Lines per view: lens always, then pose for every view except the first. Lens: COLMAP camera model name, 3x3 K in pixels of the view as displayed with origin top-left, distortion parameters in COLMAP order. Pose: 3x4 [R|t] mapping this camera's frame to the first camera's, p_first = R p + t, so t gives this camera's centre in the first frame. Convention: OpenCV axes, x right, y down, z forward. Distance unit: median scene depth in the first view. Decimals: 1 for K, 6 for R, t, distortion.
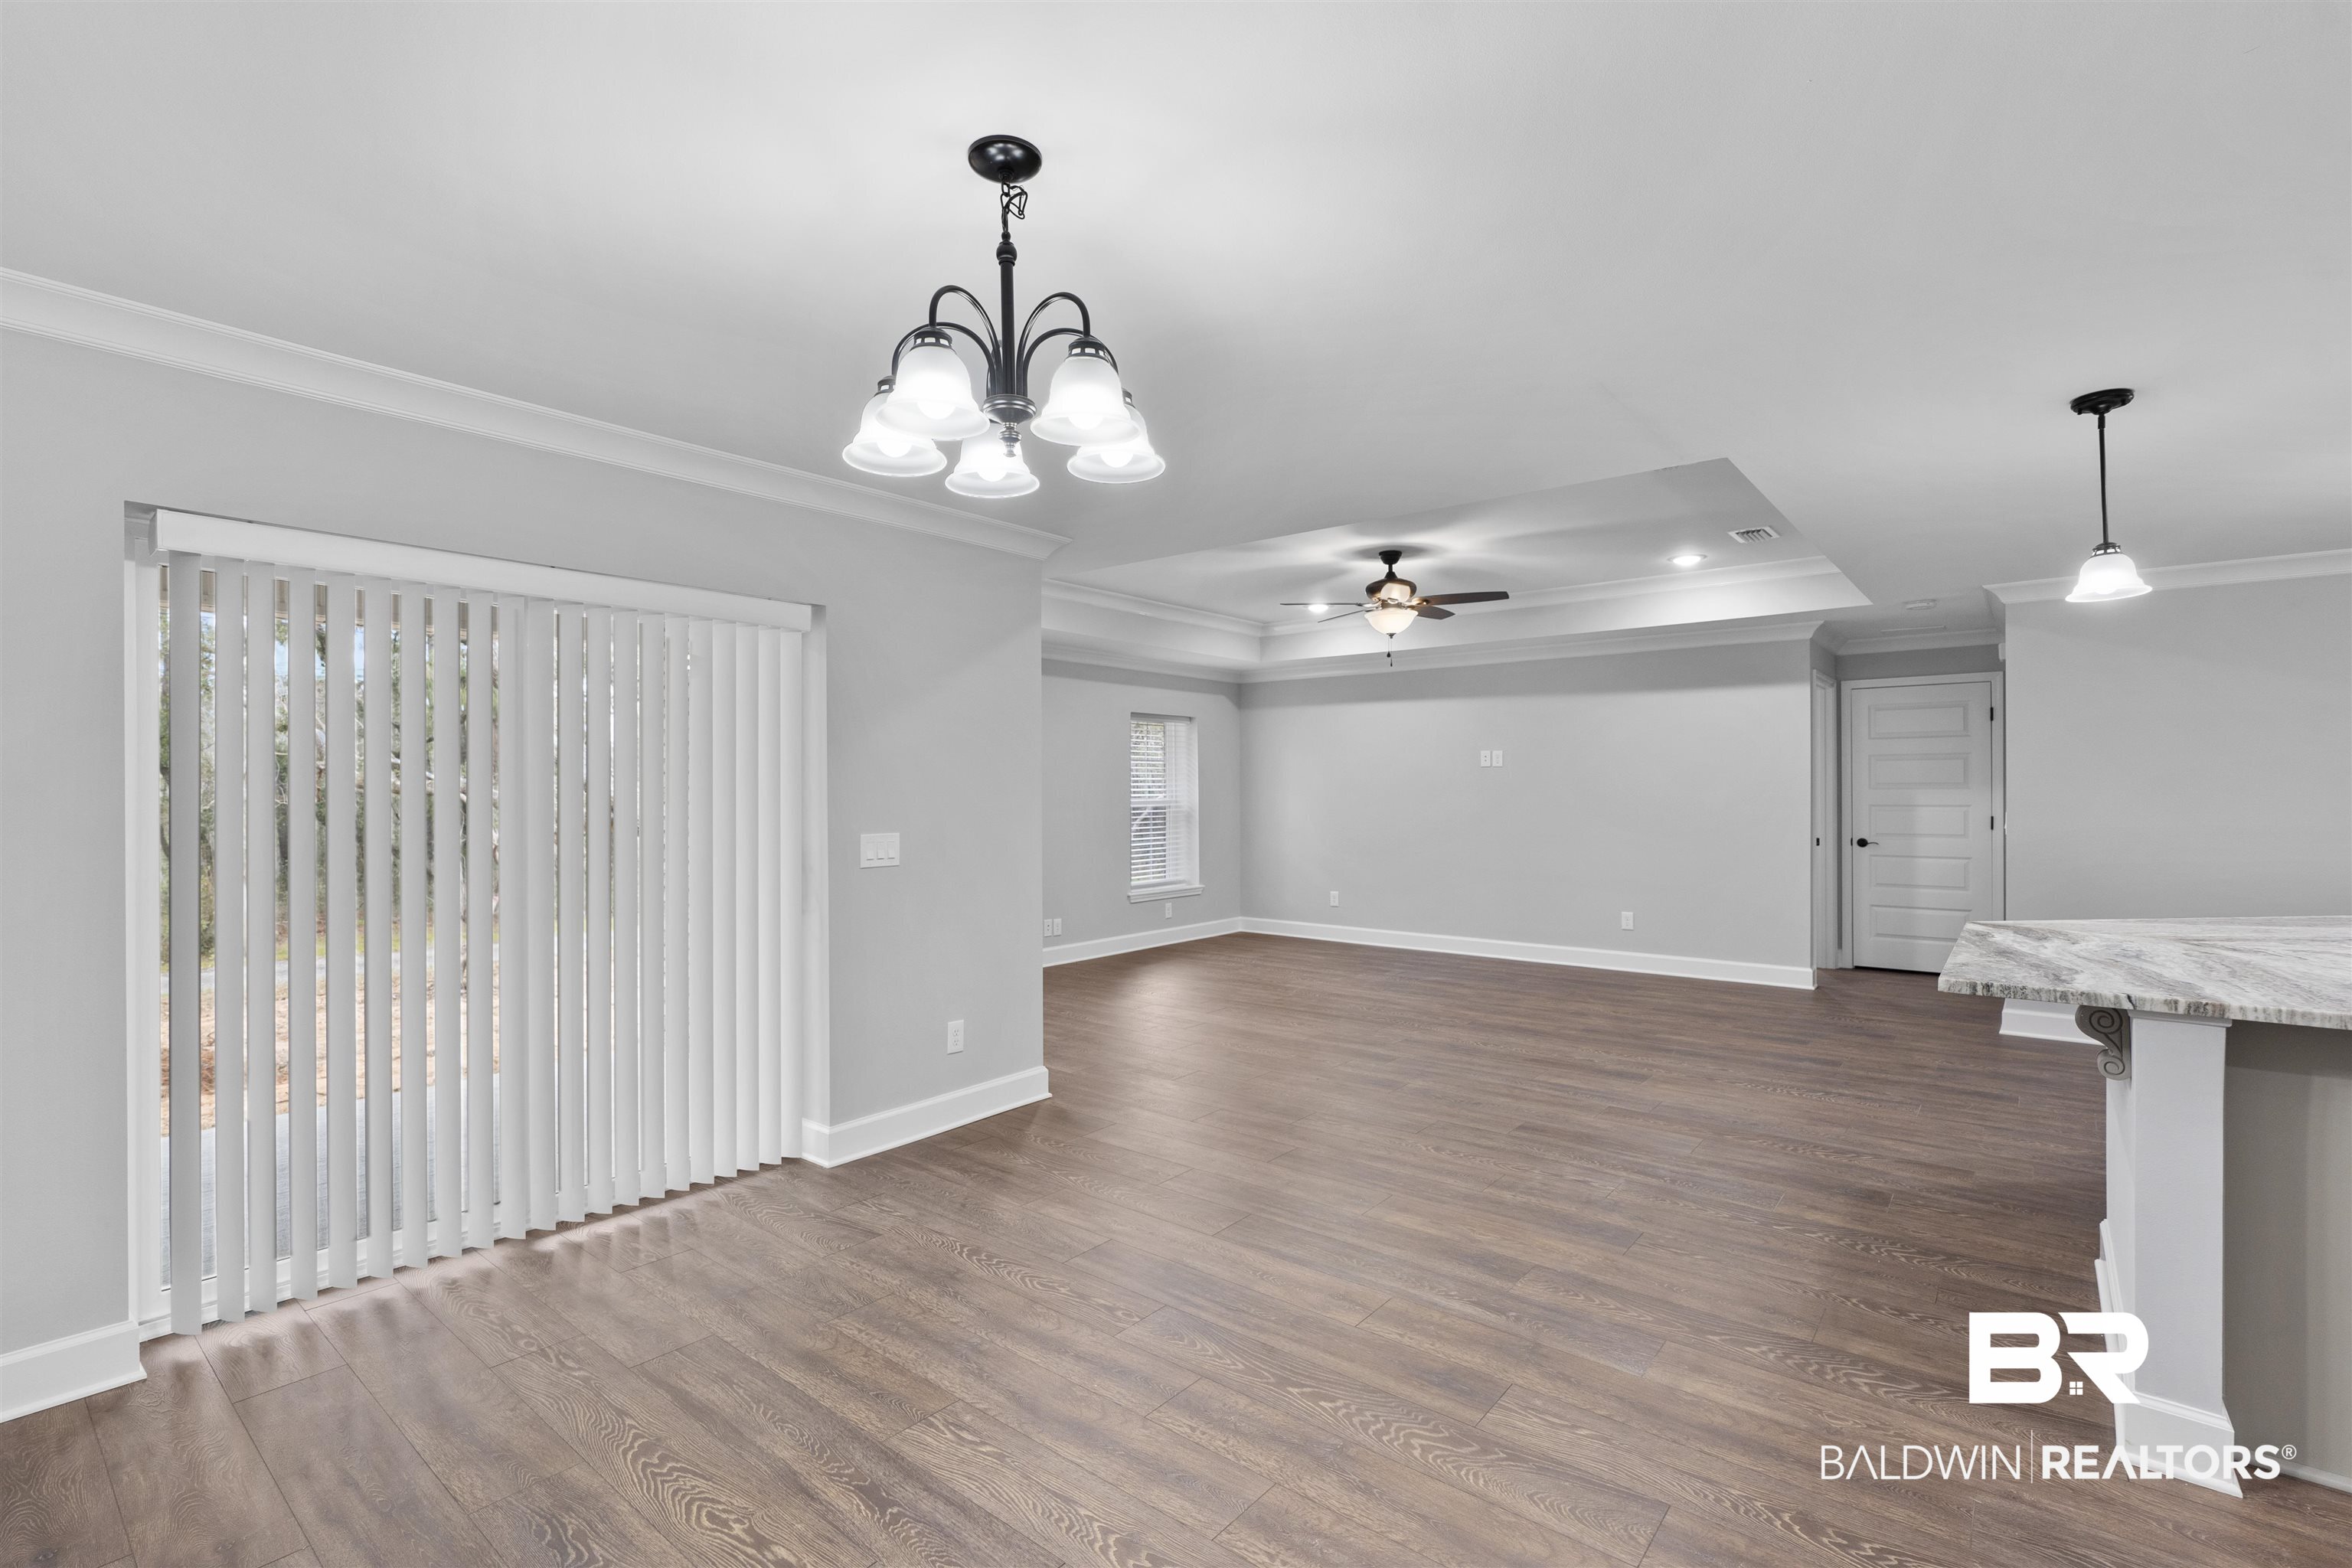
lens RADIAL K [[1065.1, 0, 1156.4], [0, 1065.1, 793.1], [0, 0, 1]] dist [-0.004585, 0.000397]
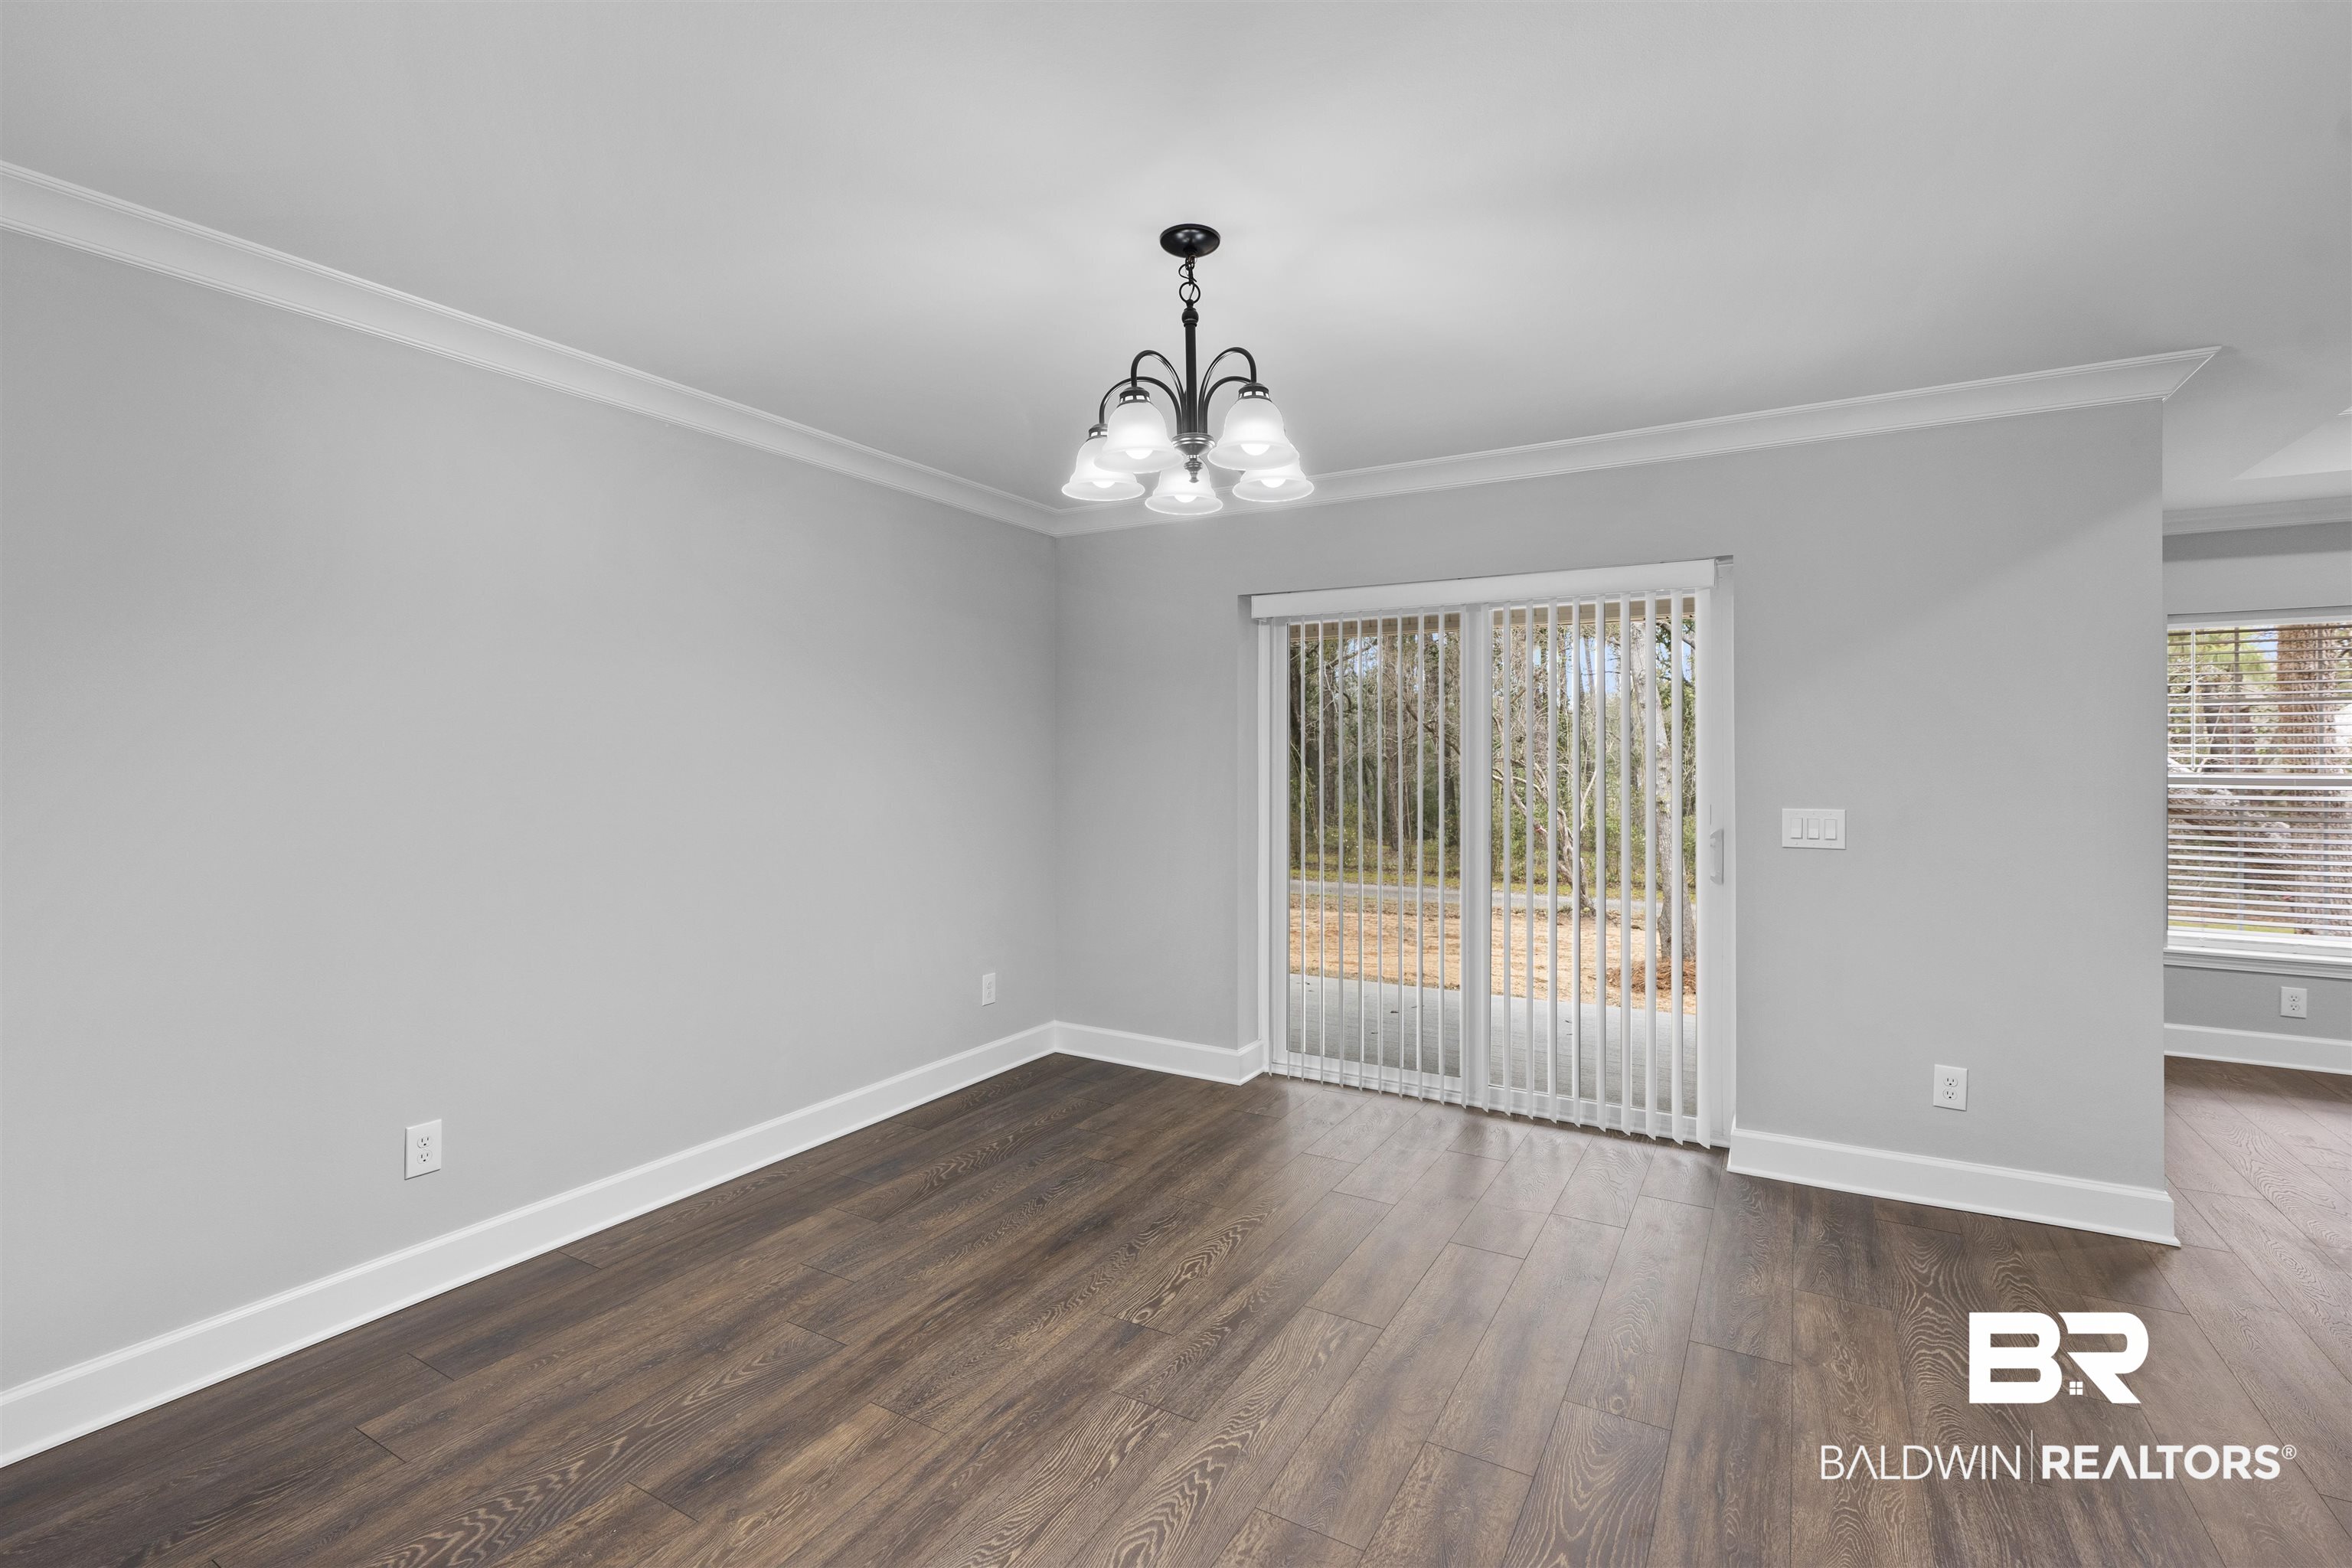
lens RADIAL K [[1065.1, 0, 1171.7], [0, 1065.1, 763.1], [0, 0, 1]] dist [-0.004585, 0.000397]
pose [[0.168126, 0.007861, -0.985734, 0.515097], [-0.005530, 0.999960, 0.007031, -0.001392], [0.985750, 0.004269, 0.168162, 0.380819]]
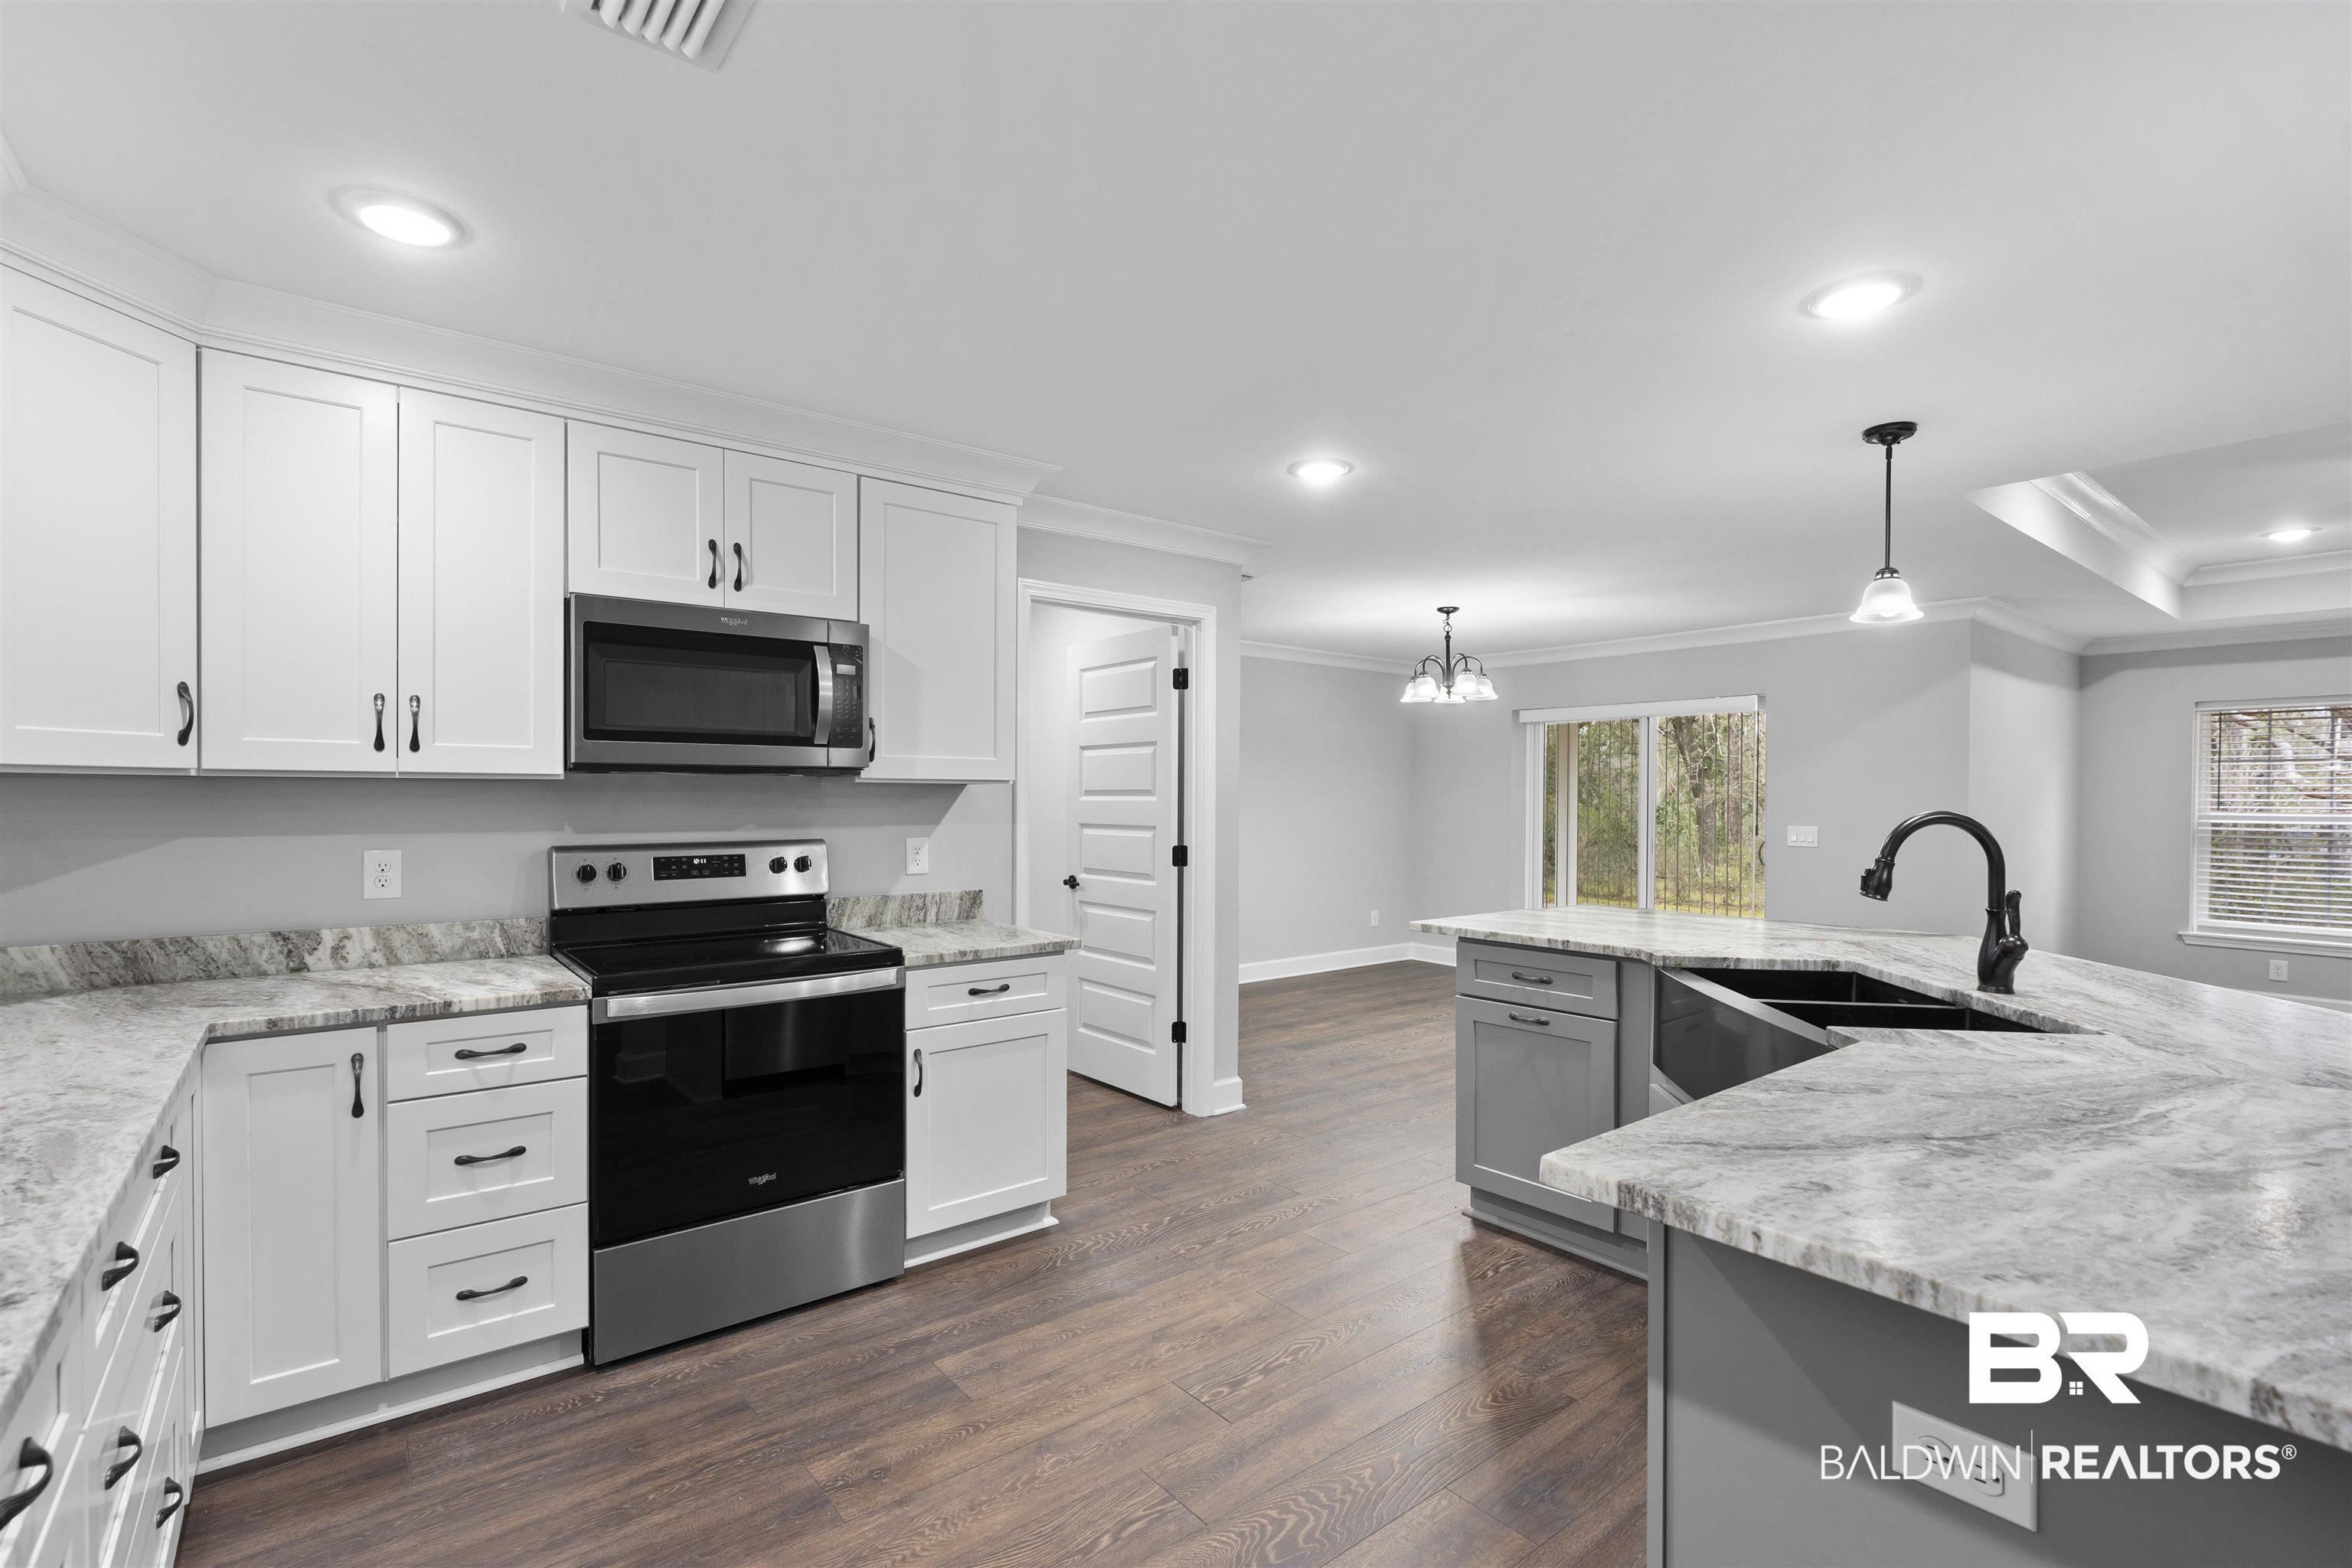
lens RADIAL K [[1065.1, 0, 1185.3], [0, 1065.1, 813.1], [0, 0, 1]] dist [-0.004585, 0.000397]
pose [[-0.186786, 0.017174, -0.982250, 1.611277], [-0.008750, 0.999778, 0.019144, -0.004990], [0.982362, 0.012171, -0.186594, 0.401932]]
